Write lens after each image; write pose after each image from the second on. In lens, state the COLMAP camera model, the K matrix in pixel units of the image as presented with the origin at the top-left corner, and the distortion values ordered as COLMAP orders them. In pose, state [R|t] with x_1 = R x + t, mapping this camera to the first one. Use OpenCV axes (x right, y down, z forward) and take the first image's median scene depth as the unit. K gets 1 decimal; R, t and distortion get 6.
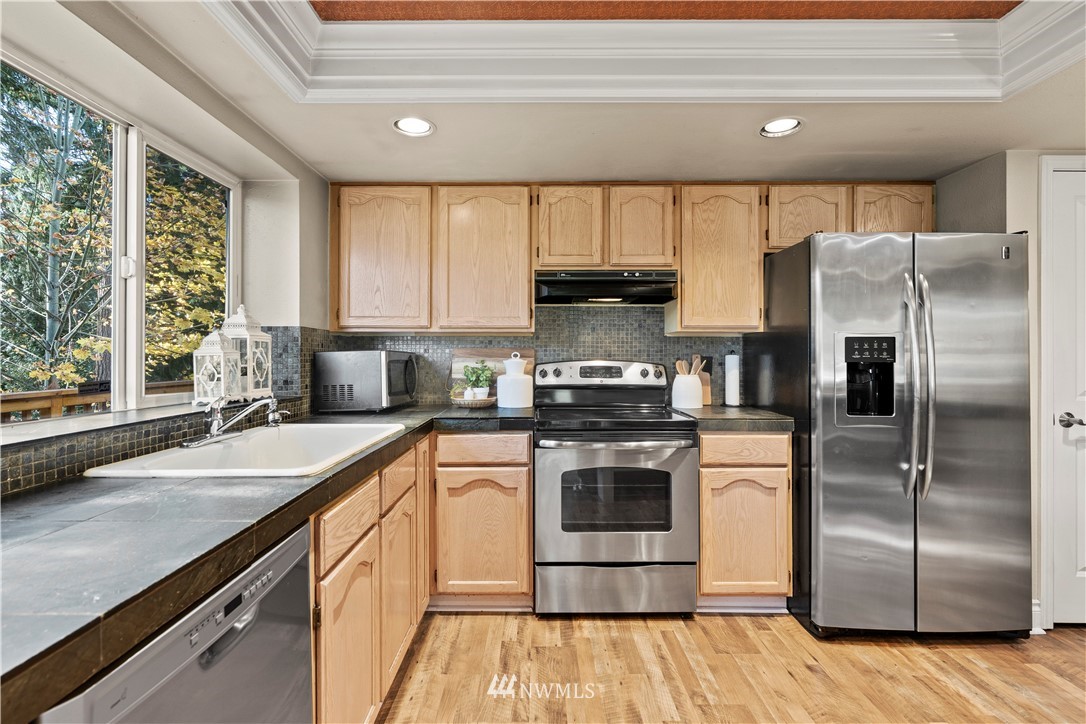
lens RADIAL K [[493.8, 0, 544.8], [0, 493.8, 353.6], [0, 0, 1]] dist [-0.010564, 0.002417]
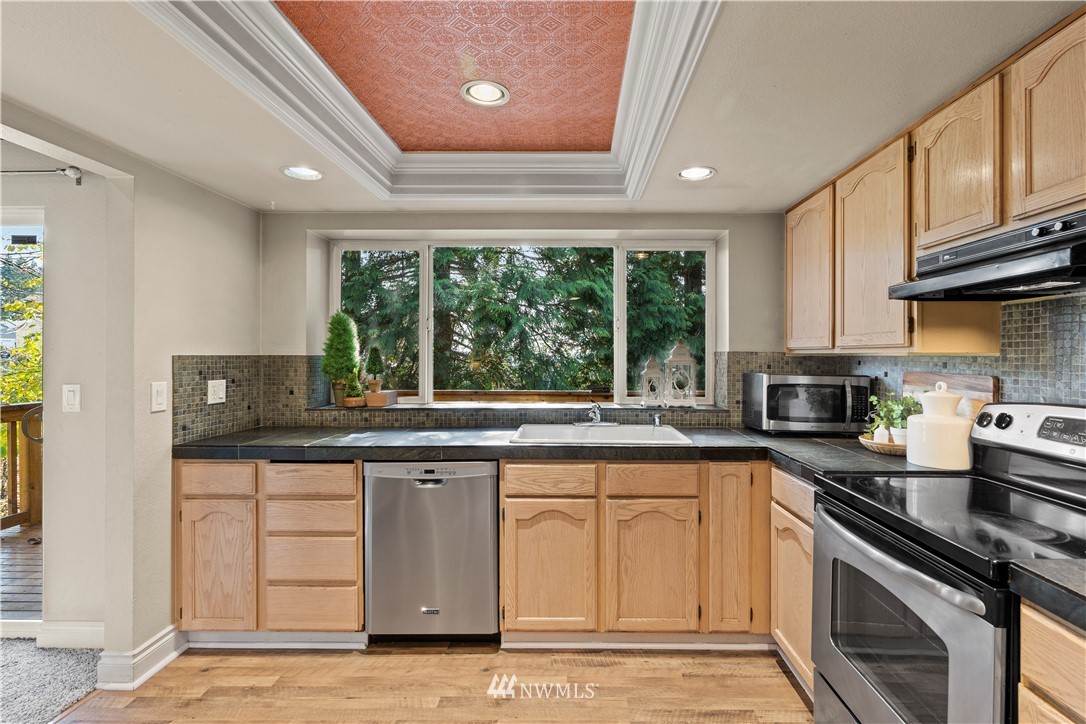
lens RADIAL K [[493.8, 0, 550.0], [0, 493.8, 359.2], [0, 0, 1]] dist [-0.010564, 0.002417]
pose [[-0.020468, 0.004751, -0.999779, 0.649259], [-0.002909, 0.999984, 0.004811, -0.037111], [0.999786, 0.003007, -0.020454, 0.534716]]
